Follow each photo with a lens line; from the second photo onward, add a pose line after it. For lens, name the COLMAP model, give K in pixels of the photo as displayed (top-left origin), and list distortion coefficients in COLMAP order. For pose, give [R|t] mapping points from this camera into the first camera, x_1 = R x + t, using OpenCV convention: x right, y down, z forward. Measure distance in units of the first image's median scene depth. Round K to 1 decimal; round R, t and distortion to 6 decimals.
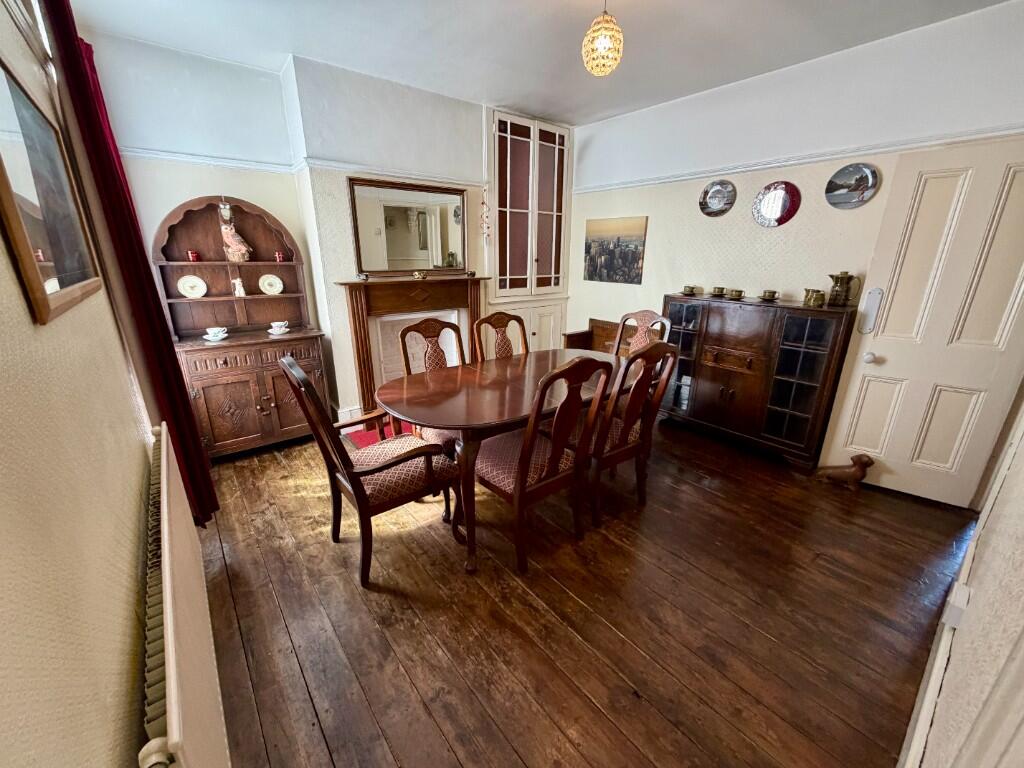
lens RADIAL K [[407.5, 0, 508.6], [0, 407.5, 386.9], [0, 0, 1]] dist [0.001561, 0.000525]
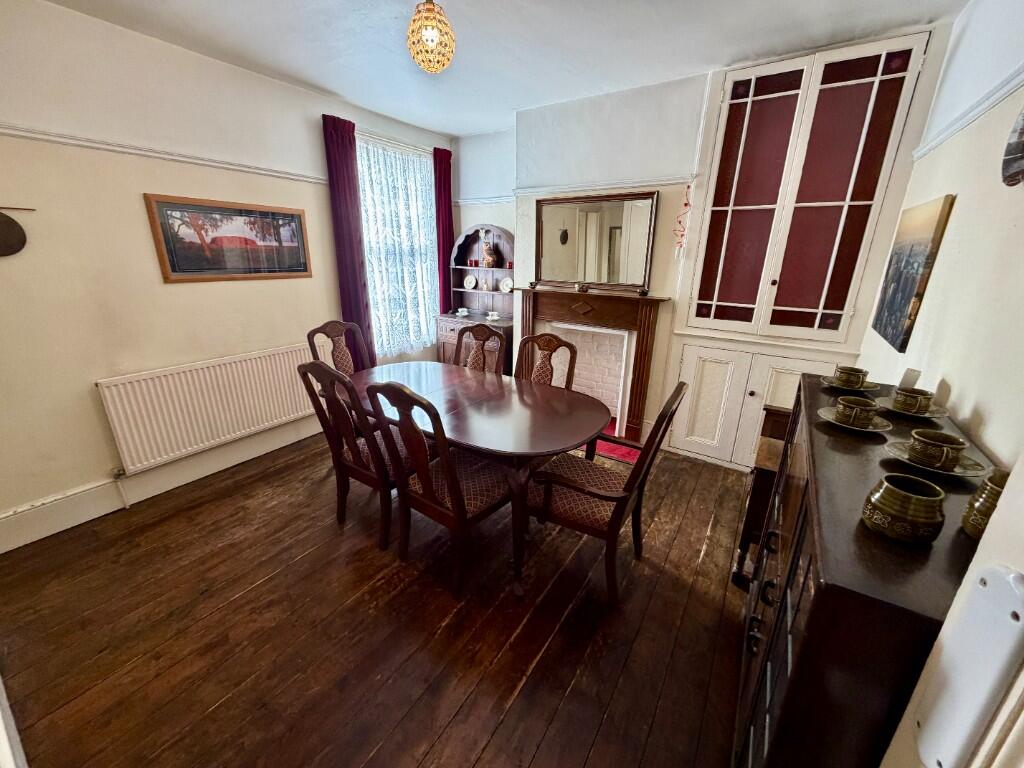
lens RADIAL K [[407.5, 0, 508.6], [0, 407.5, 386.9], [0, 0, 1]] dist [0.001561, 0.000525]
pose [[0.301765, 0.300138, -0.904906, 0.635672], [-0.310759, 0.928282, 0.204260, -0.183038], [0.901314, 0.219569, 0.373394, 0.485220]]
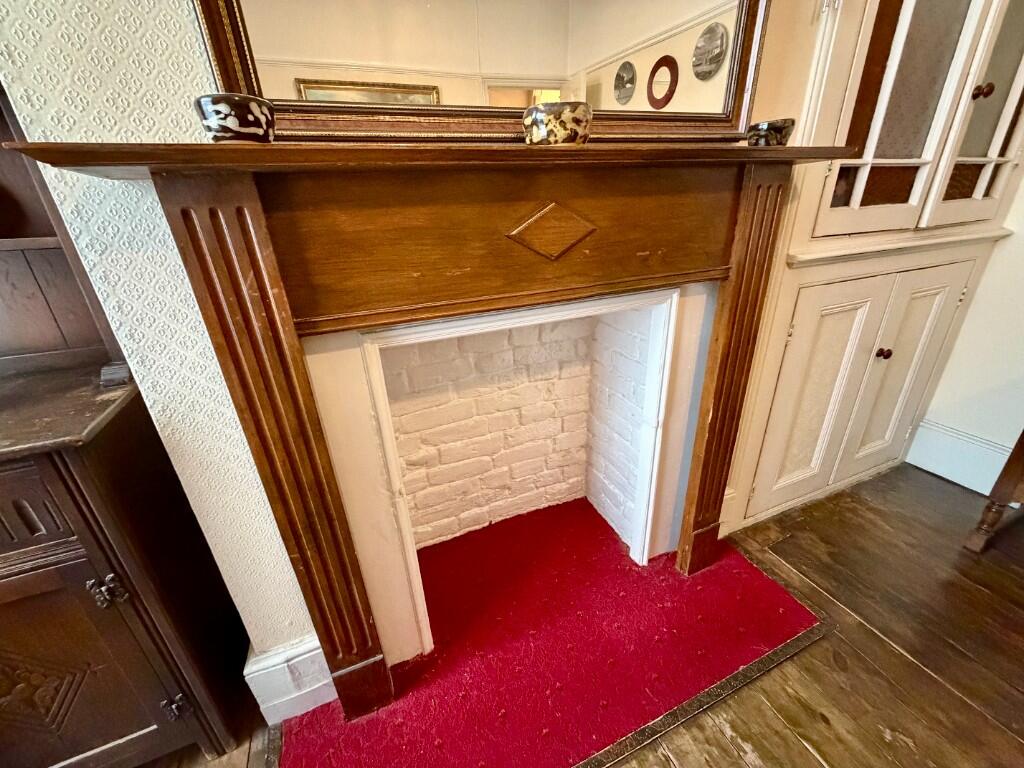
lens RADIAL K [[414.8, 0, 512.0], [0, 414.8, 384.0], [0, 0, 1]] dist [-0.001008, -0.000105]
pose [[0.963142, 0.070876, -0.259489, -0.162457], [-0.042731, 0.992727, 0.112545, -0.156922], [0.265578, -0.097309, 0.959166, 0.722674]]
